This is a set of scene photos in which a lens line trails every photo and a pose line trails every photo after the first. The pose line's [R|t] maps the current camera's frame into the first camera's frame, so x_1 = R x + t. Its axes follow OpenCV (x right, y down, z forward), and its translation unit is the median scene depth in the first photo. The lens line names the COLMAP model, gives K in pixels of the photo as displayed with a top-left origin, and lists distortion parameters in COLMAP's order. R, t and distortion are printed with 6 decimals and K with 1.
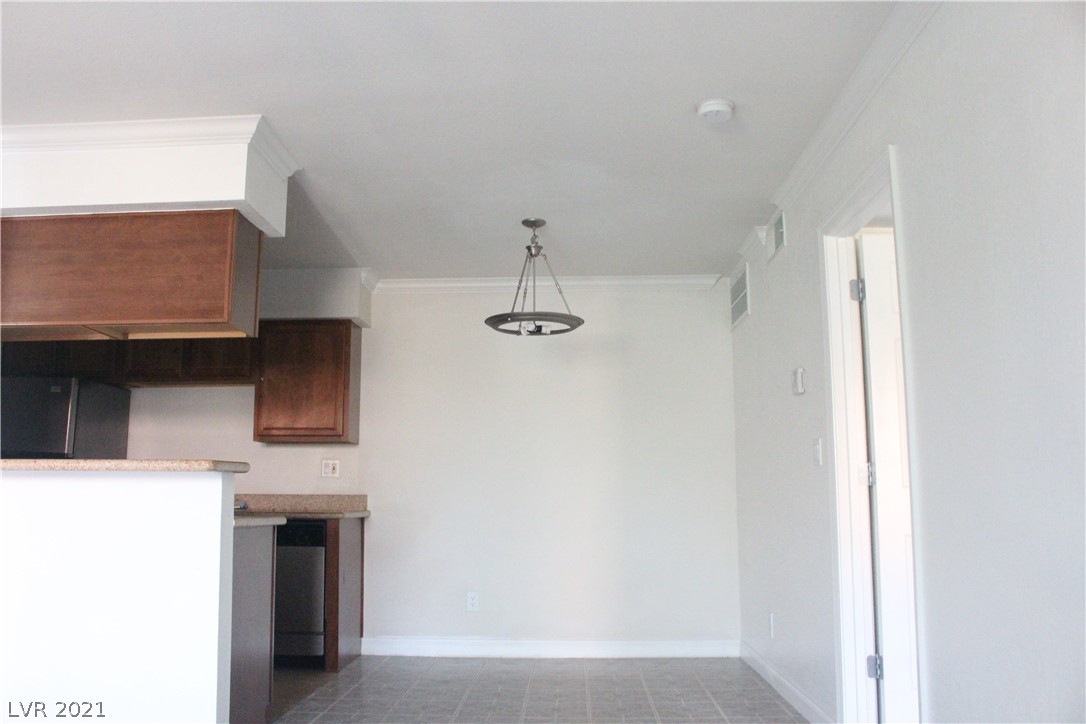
lens RADIAL K [[893.6, 0, 534.5], [0, 893.6, 359.8], [0, 0, 1]] dist [-0.168574, 0.143797]
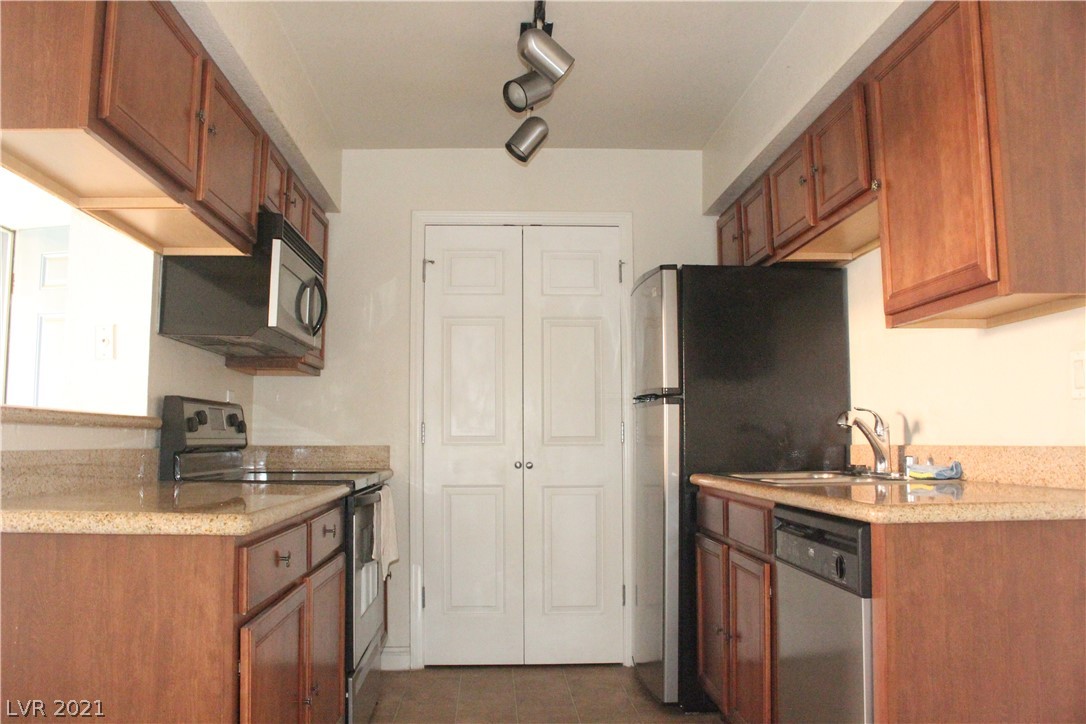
lens RADIAL K [[893.6, 0, 534.5], [0, 893.6, 359.8], [0, 0, 1]] dist [-0.168574, 0.143797]
pose [[0.086436, -0.084629, -0.992656, 0.116224], [0.161822, 0.984346, -0.069830, 0.129839], [0.983027, -0.154598, 0.098778, 0.919723]]
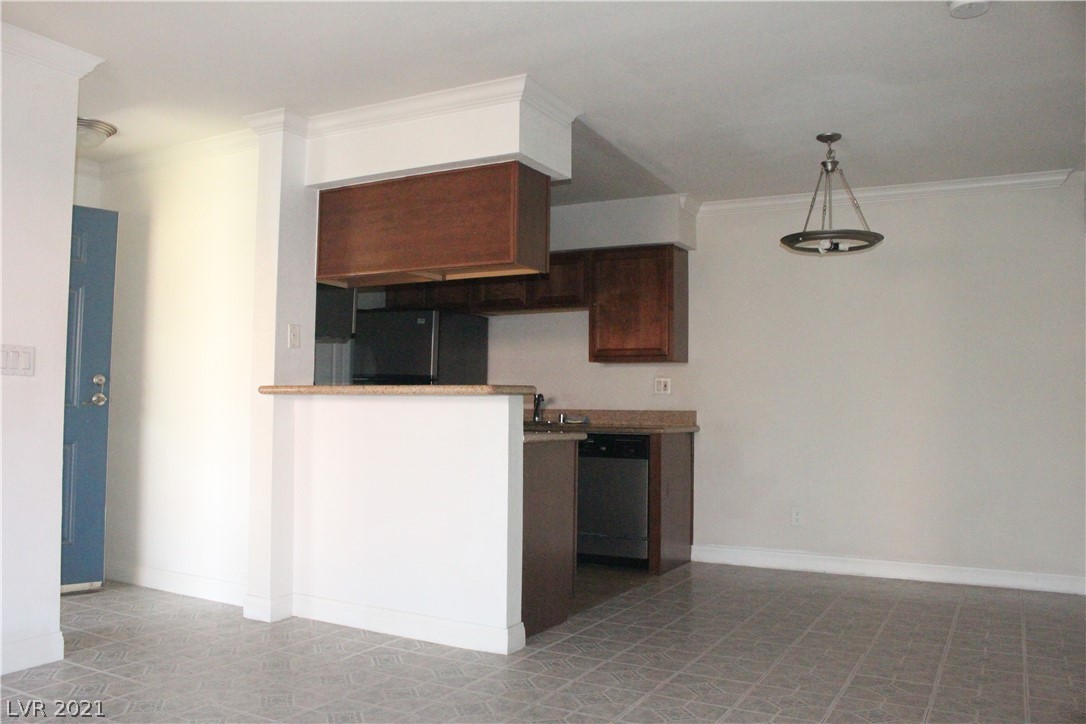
lens RADIAL K [[893.6, 0, 534.5], [0, 893.6, 359.8], [0, 0, 1]] dist [-0.168574, 0.143797]
pose [[0.894113, -0.009175, -0.447747, 0.136047], [0.054222, 0.994653, 0.087895, -0.012760], [0.444546, -0.102866, 0.889830, -0.018028]]
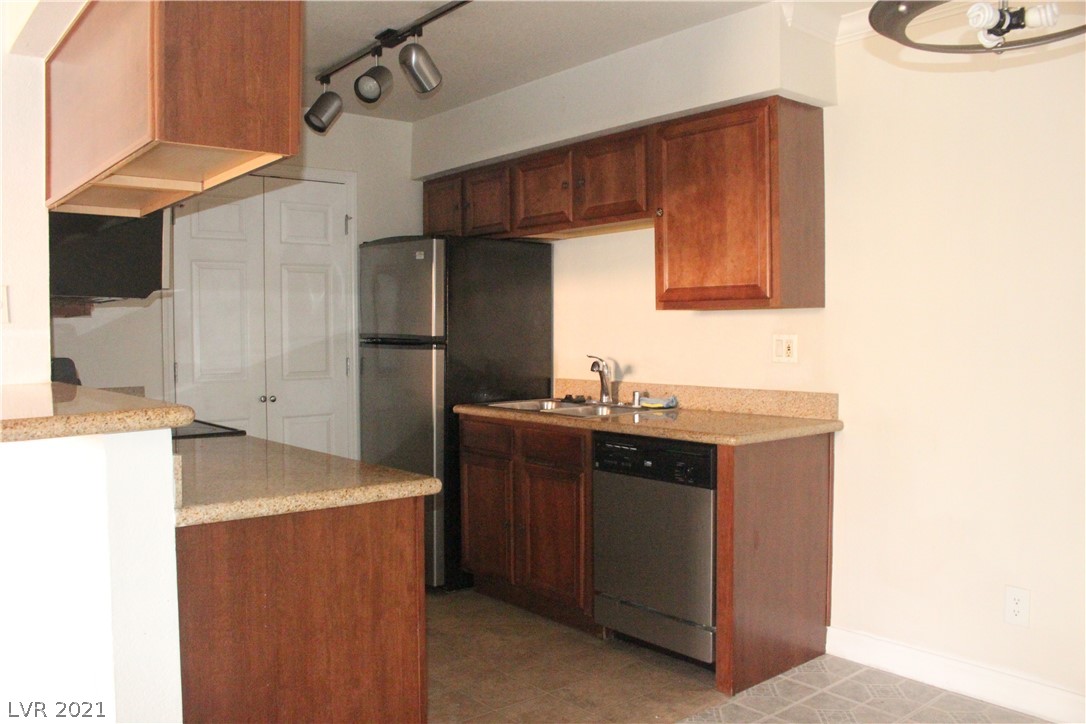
lens RADIAL K [[893.6, 0, 534.5], [0, 893.6, 359.8], [0, 0, 1]] dist [-0.168574, 0.143797]
pose [[0.665974, 0.024971, -0.745557, 0.136003], [0.121369, 0.982496, 0.141320, 0.028568], [0.736035, -0.184603, 0.651286, 0.582099]]
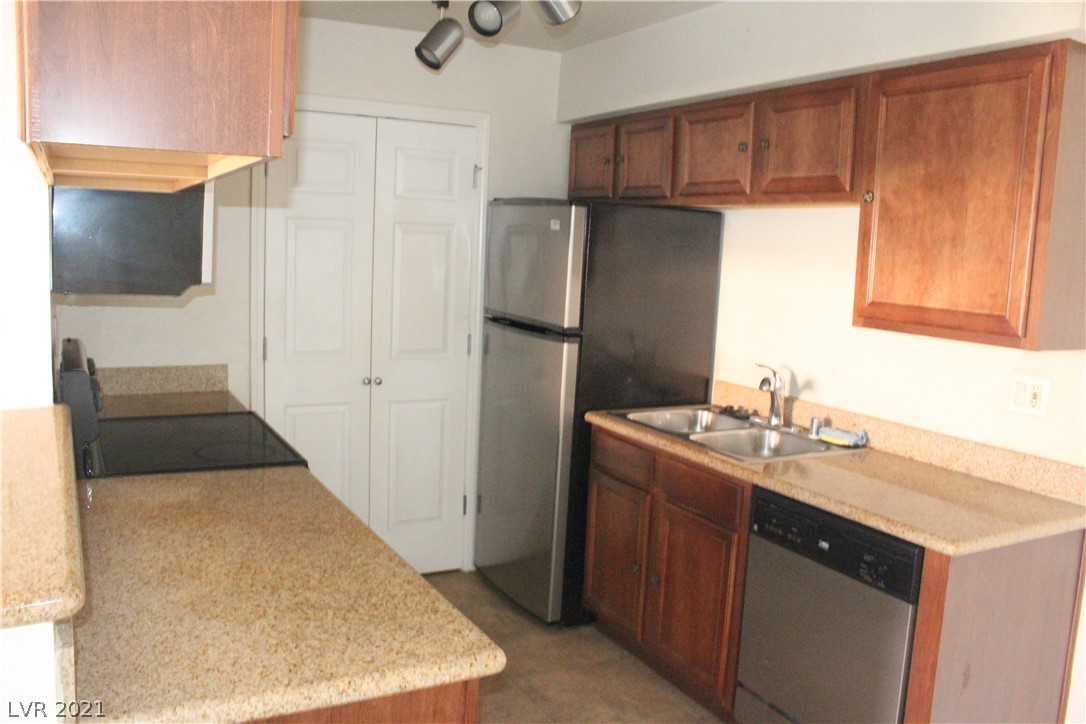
lens RADIAL K [[893.6, 0, 534.5], [0, 893.6, 359.8], [0, 0, 1]] dist [-0.168574, 0.143797]
pose [[0.509077, 0.139120, -0.849403, 0.009340], [0.091565, 0.972498, 0.214159, -0.012077], [0.855837, -0.186799, 0.482338, 0.716654]]
